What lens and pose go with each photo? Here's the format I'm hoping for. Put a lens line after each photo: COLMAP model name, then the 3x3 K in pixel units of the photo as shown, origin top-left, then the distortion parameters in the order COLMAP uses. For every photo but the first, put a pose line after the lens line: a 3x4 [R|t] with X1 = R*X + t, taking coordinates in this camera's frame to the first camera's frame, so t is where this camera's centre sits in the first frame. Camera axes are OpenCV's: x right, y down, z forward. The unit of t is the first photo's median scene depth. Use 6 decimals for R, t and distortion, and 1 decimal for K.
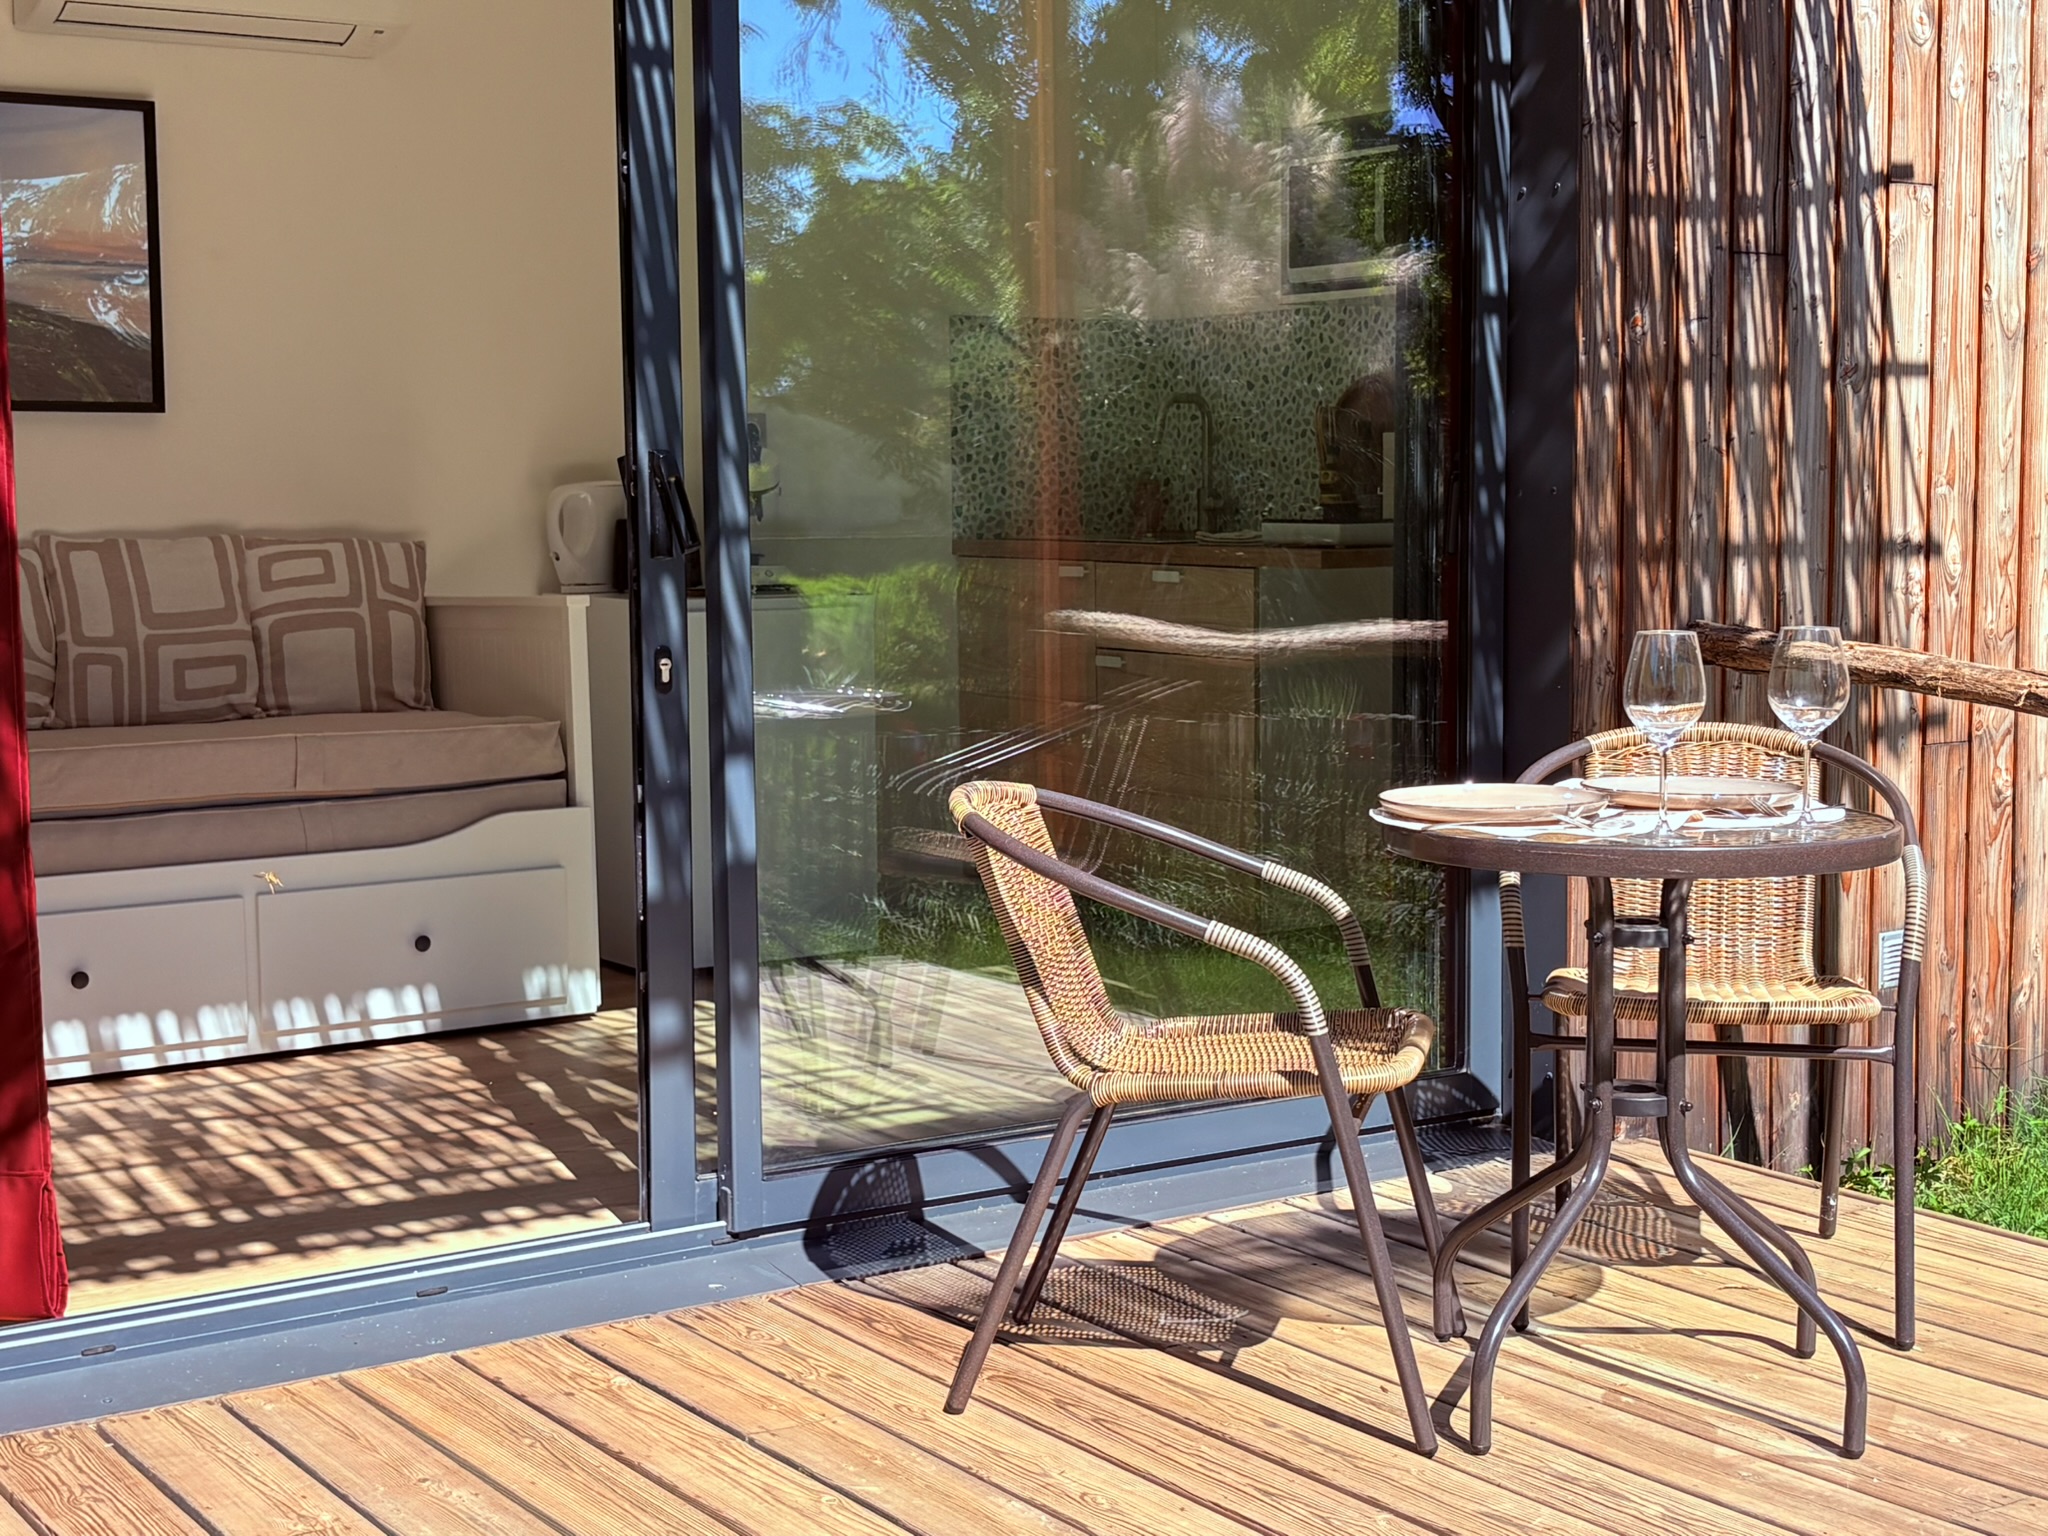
lens RADIAL K [[2867.9, 0, 1033.4], [0, 2867.9, 772.5], [0, 0, 1]] dist [0.045589, 0.000000]
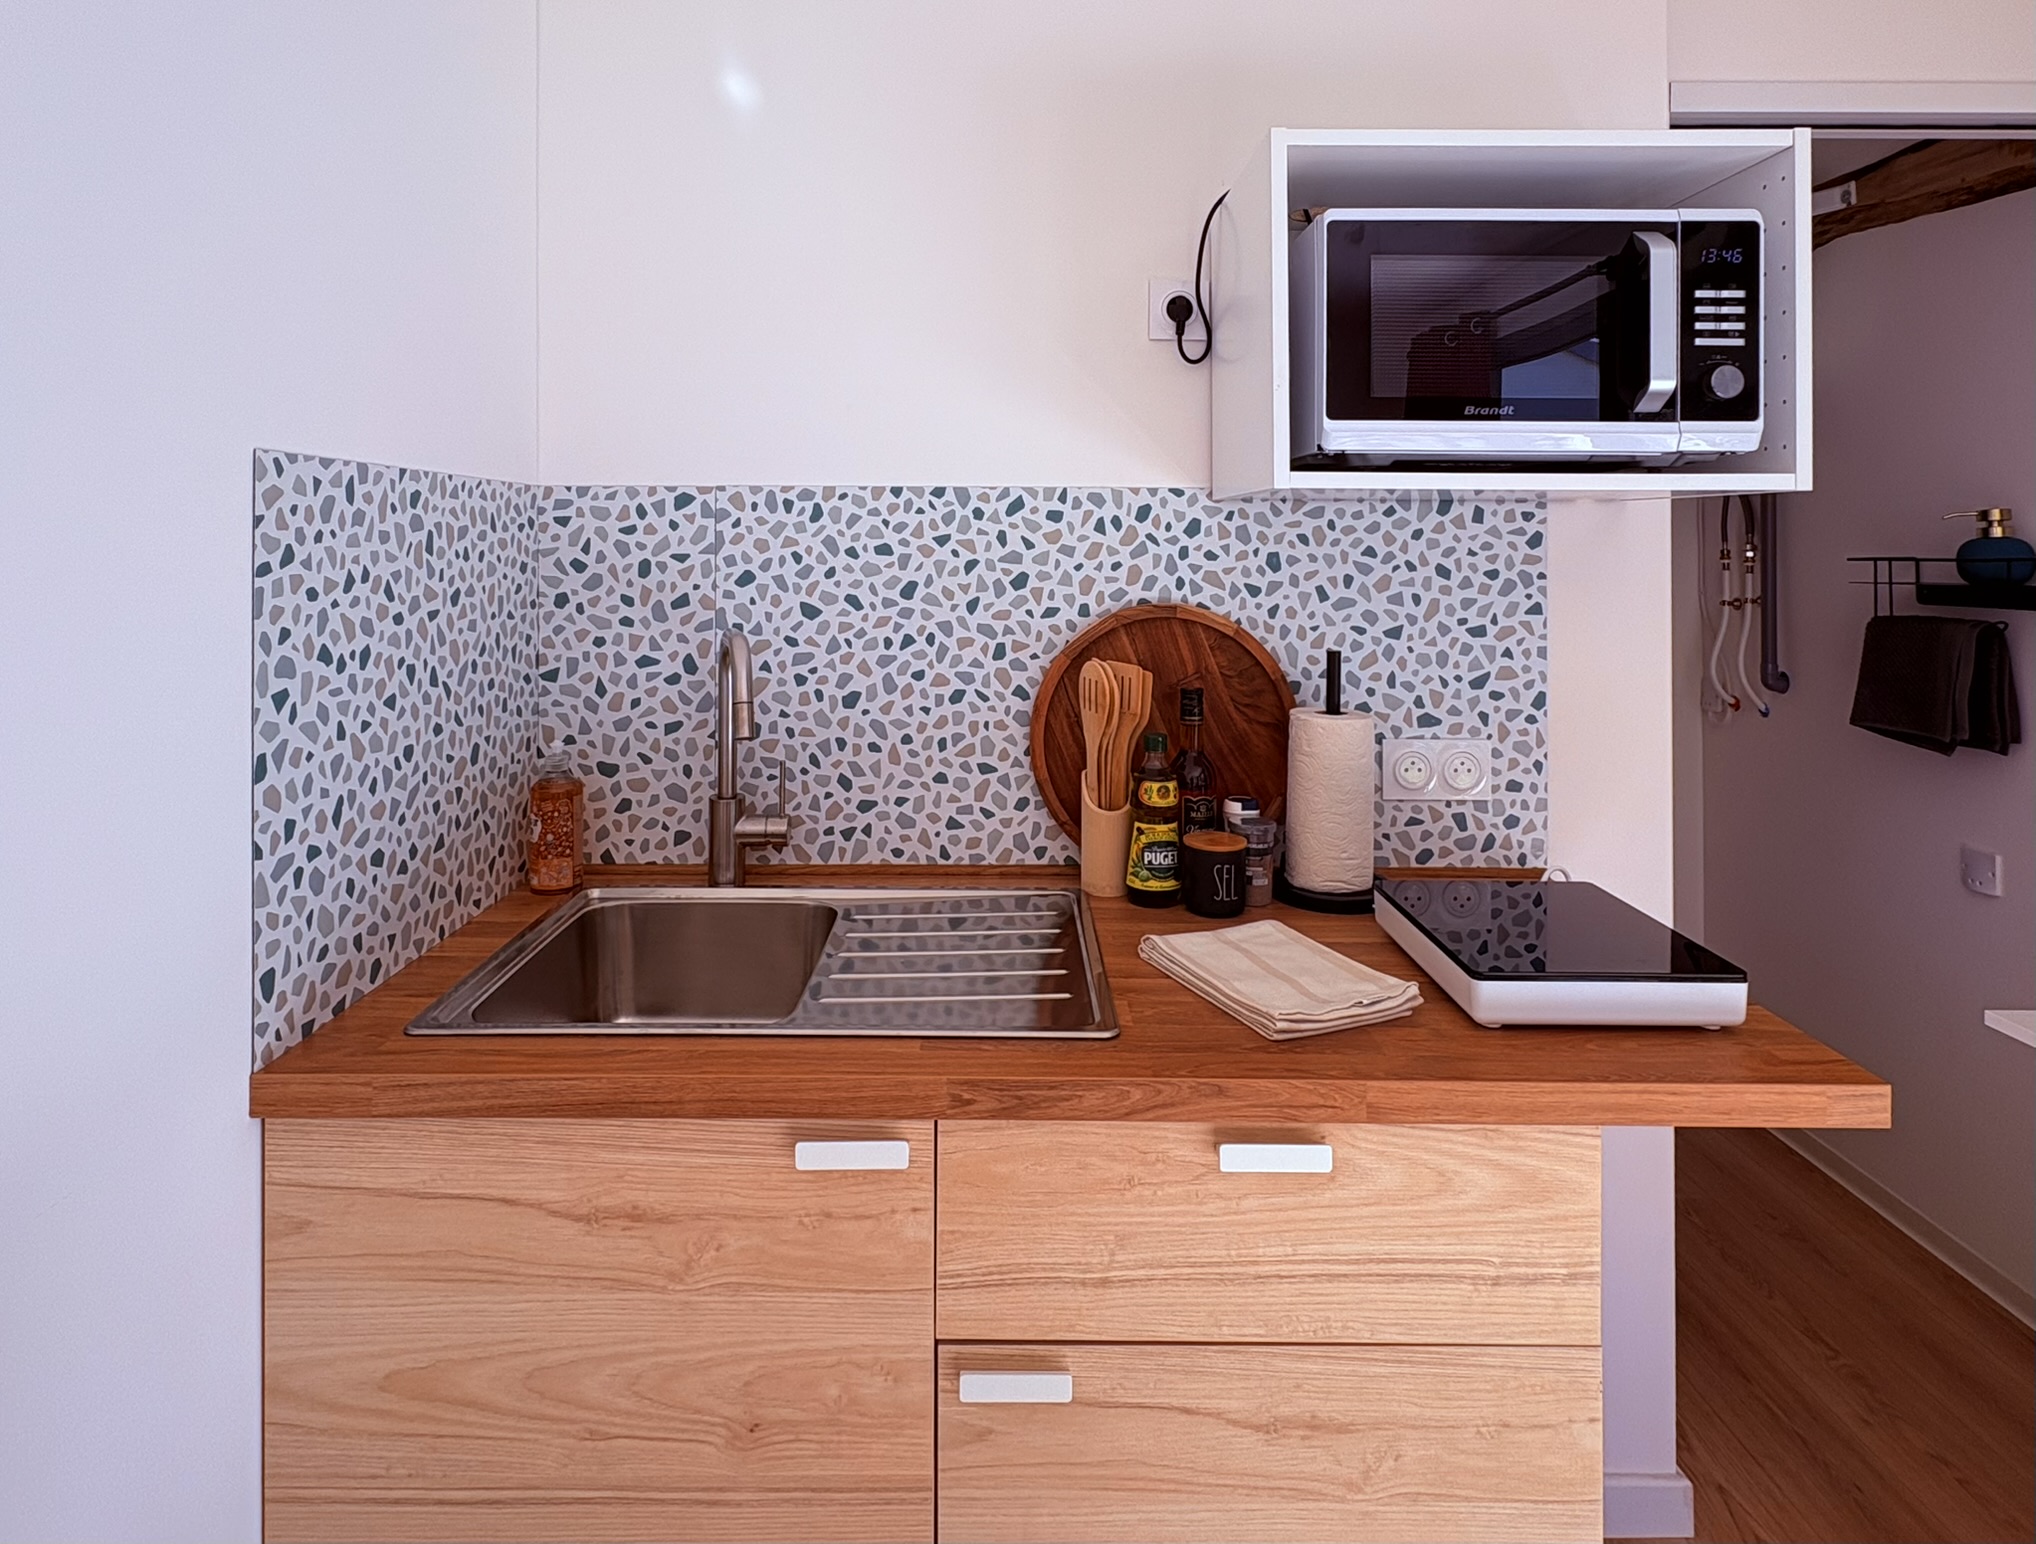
lens RADIAL K [[1177.9, 0, 997.2], [0, 1177.9, 521.7], [0, 0, 1]] dist [-0.003456, 0.003476]
pose [[0.547759, 0.024839, 0.836267, -0.140424], [0.073734, 0.994237, -0.077827, -0.181596], [-0.833381, 0.104291, 0.542771, 1.159904]]
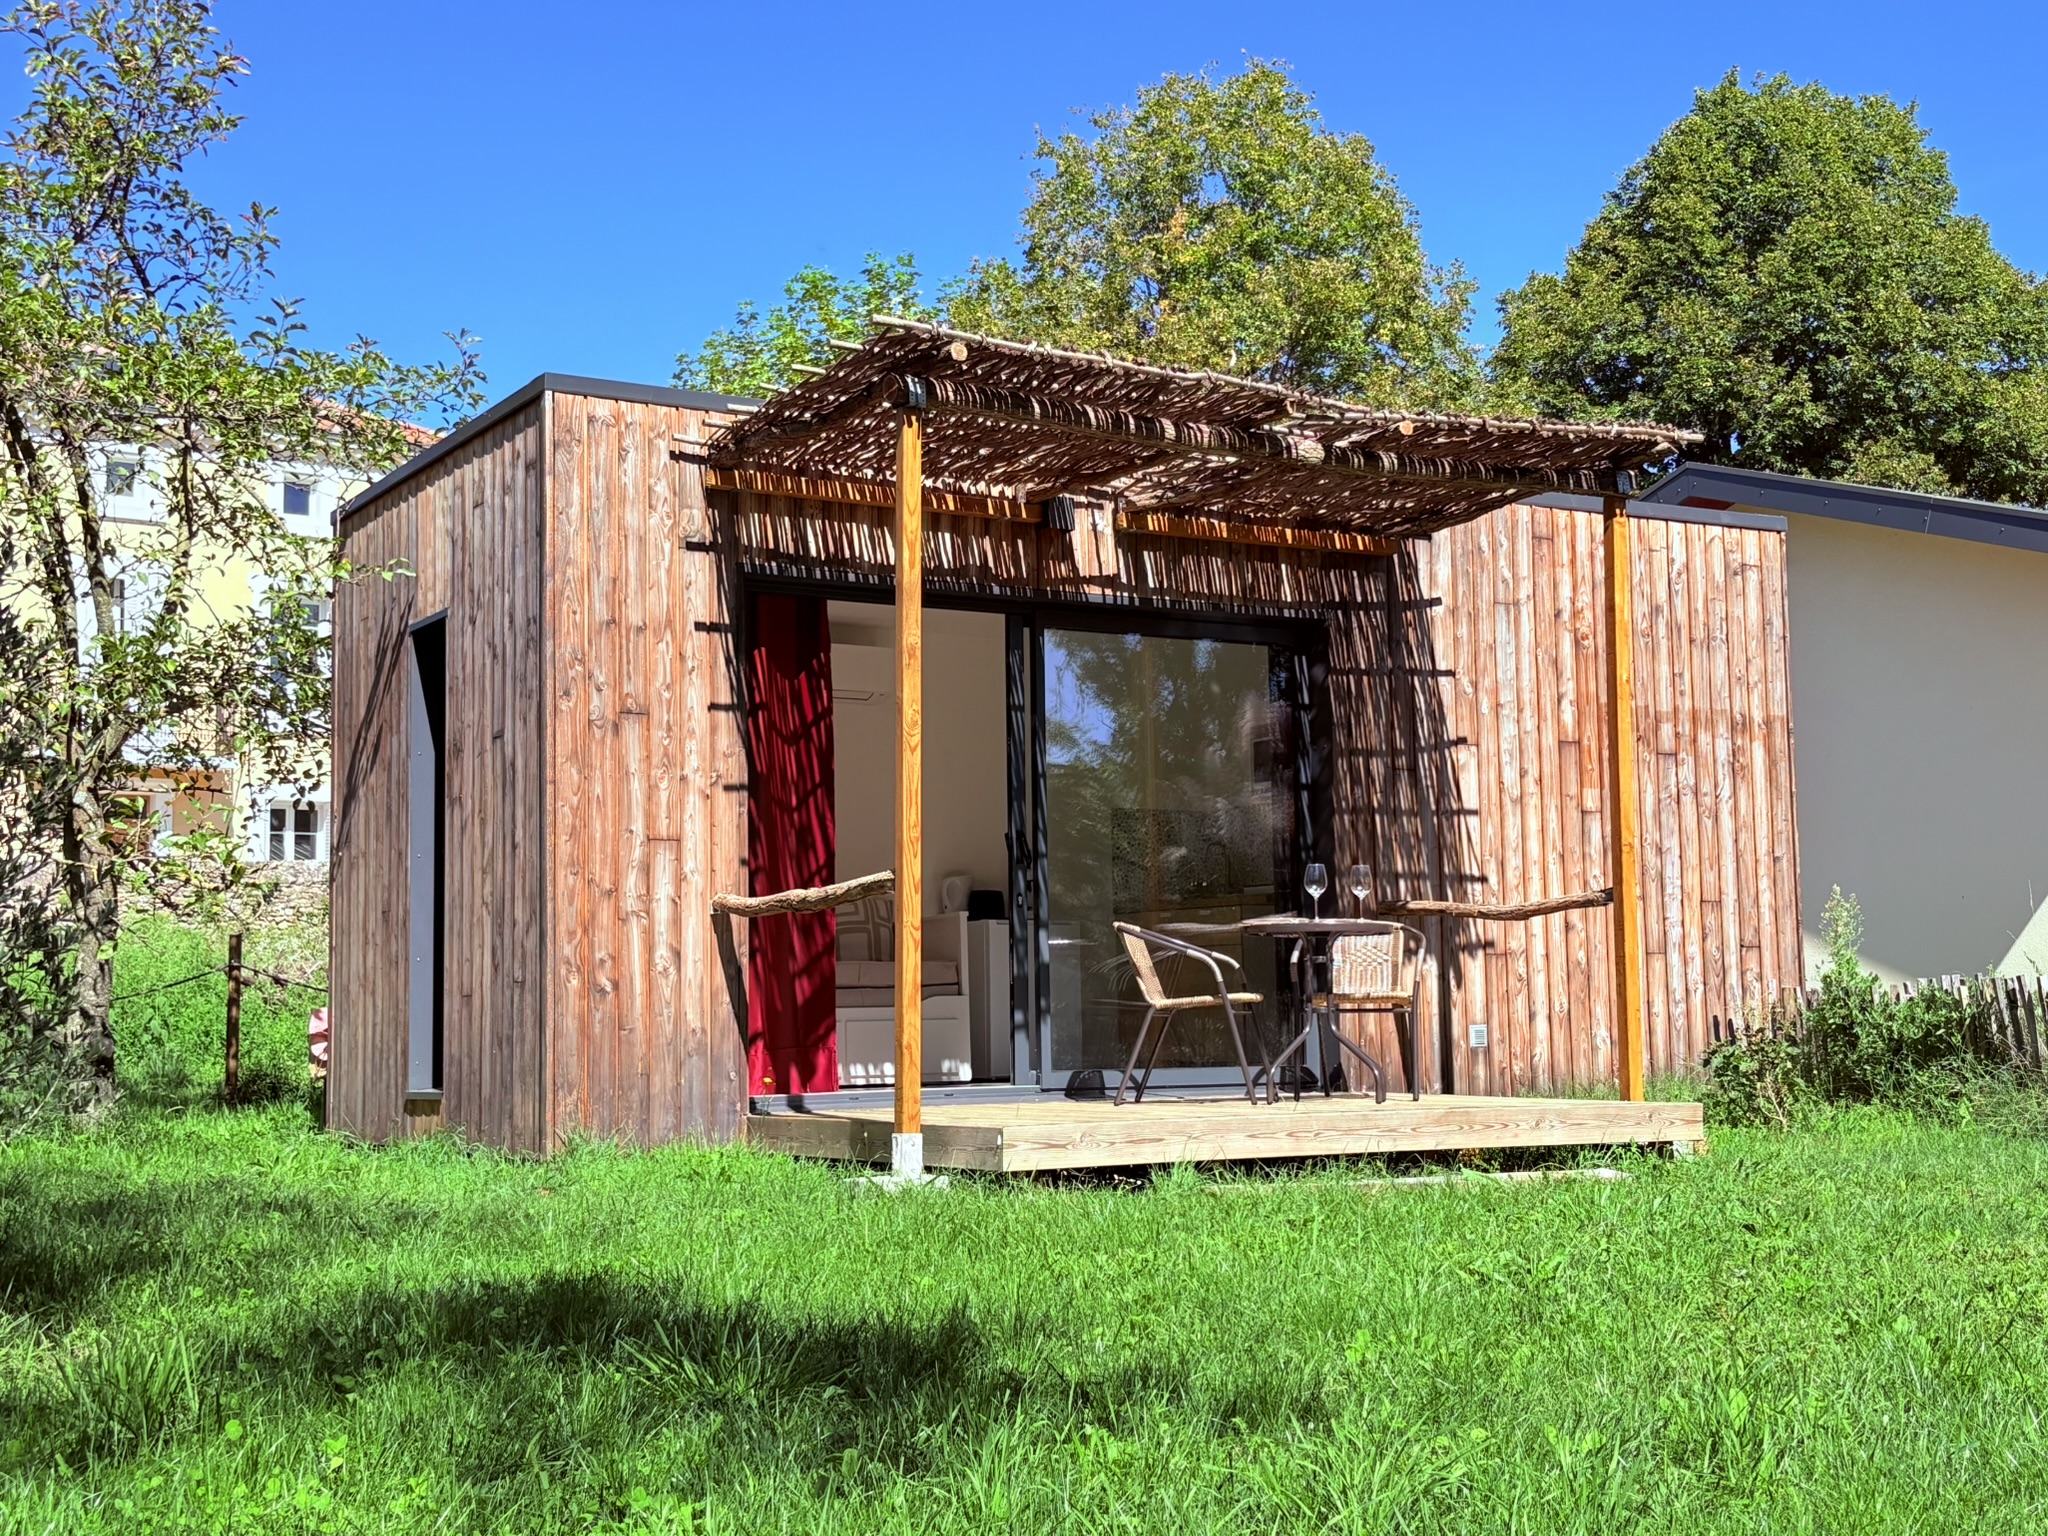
lens RADIAL K [[2571.9, 0, 1005.3], [0, 2571.9, 763.9], [0, 0, 1]] dist [0.257129, 0.000000]
pose [[0.997570, -0.011562, -0.068706, 0.037708], [-0.002783, 0.978735, -0.205112, 0.305334], [0.069616, 0.204805, 0.976324, -1.364300]]
